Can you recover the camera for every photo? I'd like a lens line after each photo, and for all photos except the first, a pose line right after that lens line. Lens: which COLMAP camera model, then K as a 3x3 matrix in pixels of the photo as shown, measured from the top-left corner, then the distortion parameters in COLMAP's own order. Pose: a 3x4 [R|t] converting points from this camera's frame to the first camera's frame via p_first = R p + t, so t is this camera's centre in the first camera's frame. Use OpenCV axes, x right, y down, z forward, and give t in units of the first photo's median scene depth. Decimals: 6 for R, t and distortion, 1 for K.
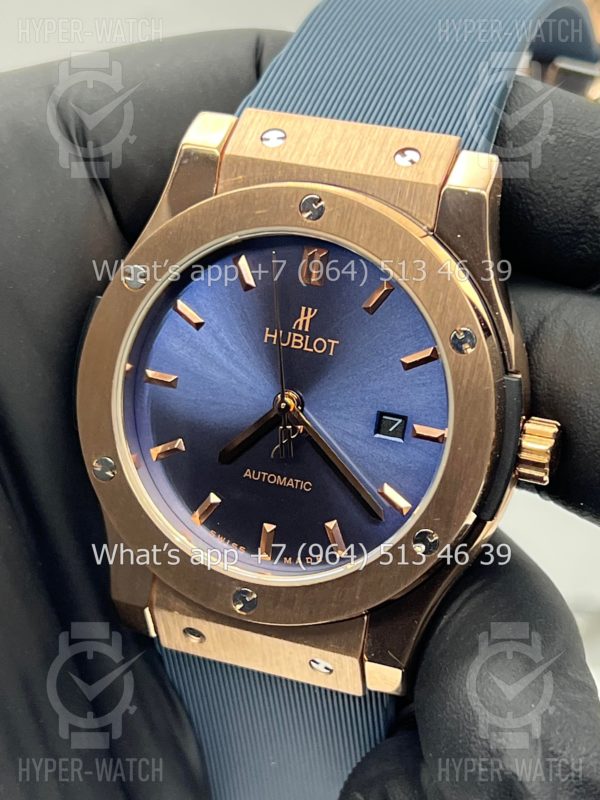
lens RADIAL K [[1835.6, 0, 300.0], [0, 1835.6, 418.2], [0, 0, 1]] dist [0.296555, 0.000000]
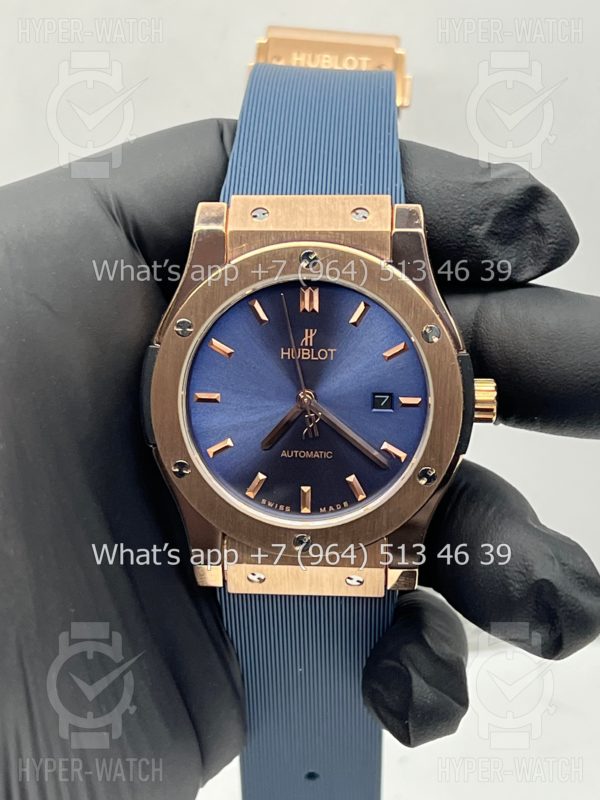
lens RADIAL K [[1835.6, 0, 324.1], [0, 1835.6, 397.4], [0, 0, 1]] dist [0.296555, 0.000000]
pose [[0.953351, -0.167412, 0.251188, -0.346284], [0.172353, 0.985032, 0.002363, -0.010123], [-0.247824, 0.041040, 0.967935, -0.360785]]
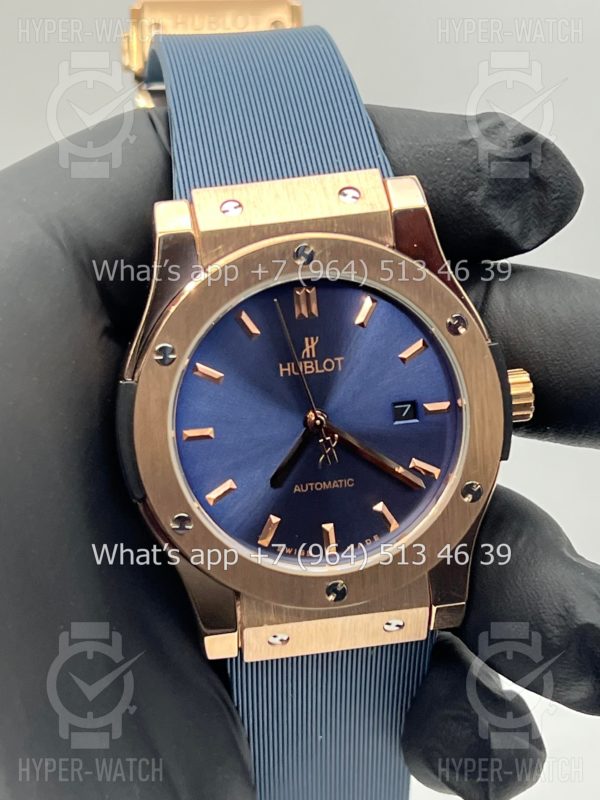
lens RADIAL K [[1835.6, 0, 306.0], [0, 1835.6, 399.1], [0, 0, 1]] dist [0.296555, 0.000000]
pose [[0.872794, -0.288769, 0.393501, -0.472477], [0.296657, 0.954054, 0.042136, -0.072690], [-0.387588, 0.079959, 0.918358, -0.079137]]
